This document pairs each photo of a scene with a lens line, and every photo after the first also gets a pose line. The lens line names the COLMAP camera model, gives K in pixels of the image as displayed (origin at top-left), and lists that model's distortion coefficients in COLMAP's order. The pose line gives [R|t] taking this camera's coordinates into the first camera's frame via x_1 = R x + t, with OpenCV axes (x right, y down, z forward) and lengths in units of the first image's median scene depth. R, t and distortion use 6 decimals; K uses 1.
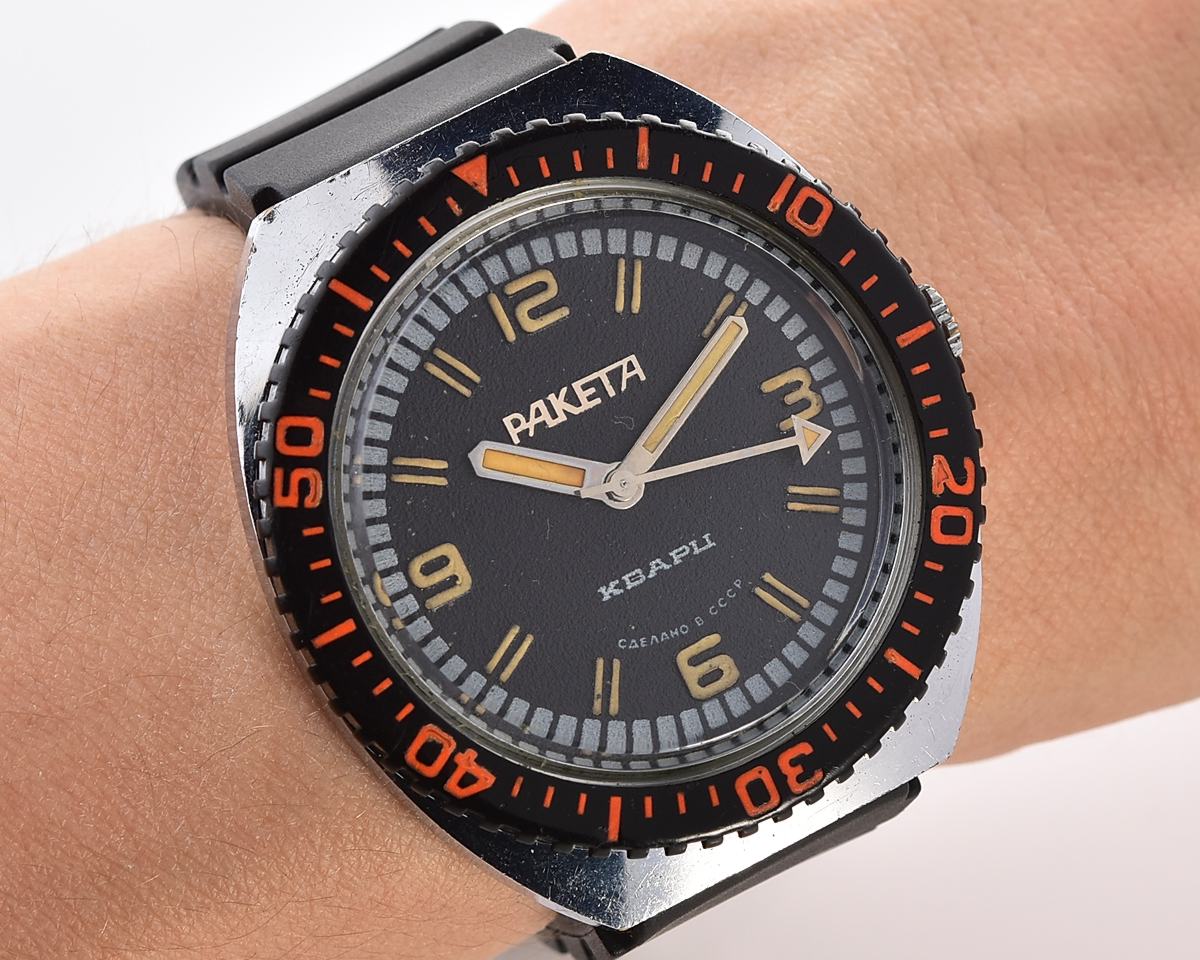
lens RADIAL K [[5401.2, 0, 600.0], [0, 5401.2, 480.0], [0, 0, 1]] dist [-0.014838, 0.120516]
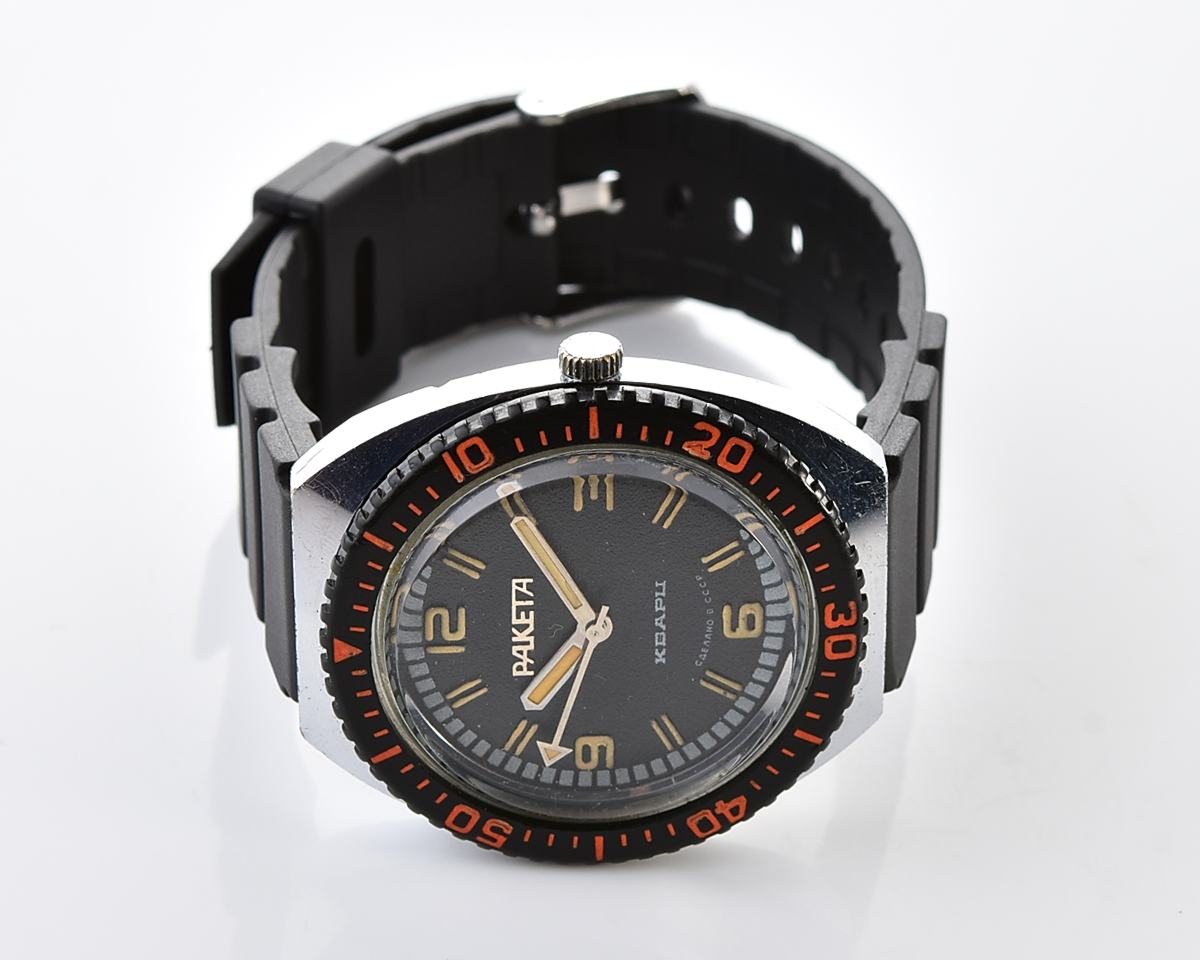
lens RADIAL K [[5401.2, 0, 600.0], [0, 5401.2, 480.0], [0, 0, 1]] dist [-0.014838, 0.120516]
pose [[0.455830, -0.676946, -0.577895, 0.814222], [0.889260, 0.318732, 0.328065, -0.455210], [-0.037889, -0.663441, 0.747269, 0.009282]]
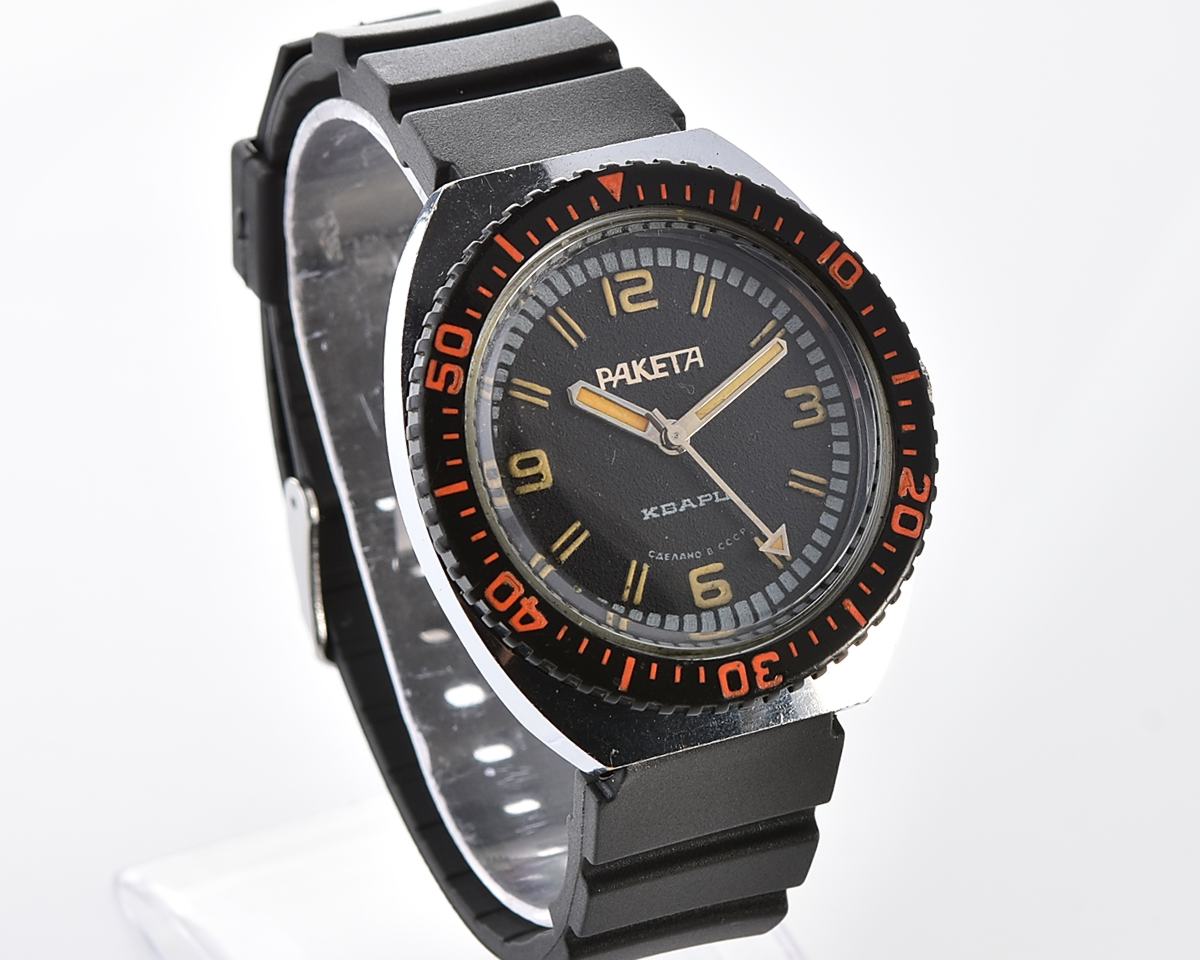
lens RADIAL K [[5401.2, 0, 600.0], [0, 5401.2, 480.0], [0, 0, 1]] dist [-0.014838, 0.120516]
pose [[0.975626, 0.202286, 0.085052, -0.123871], [-0.186649, 0.968791, -0.163113, 0.230072], [-0.115393, 0.143263, 0.982934, -0.296976]]
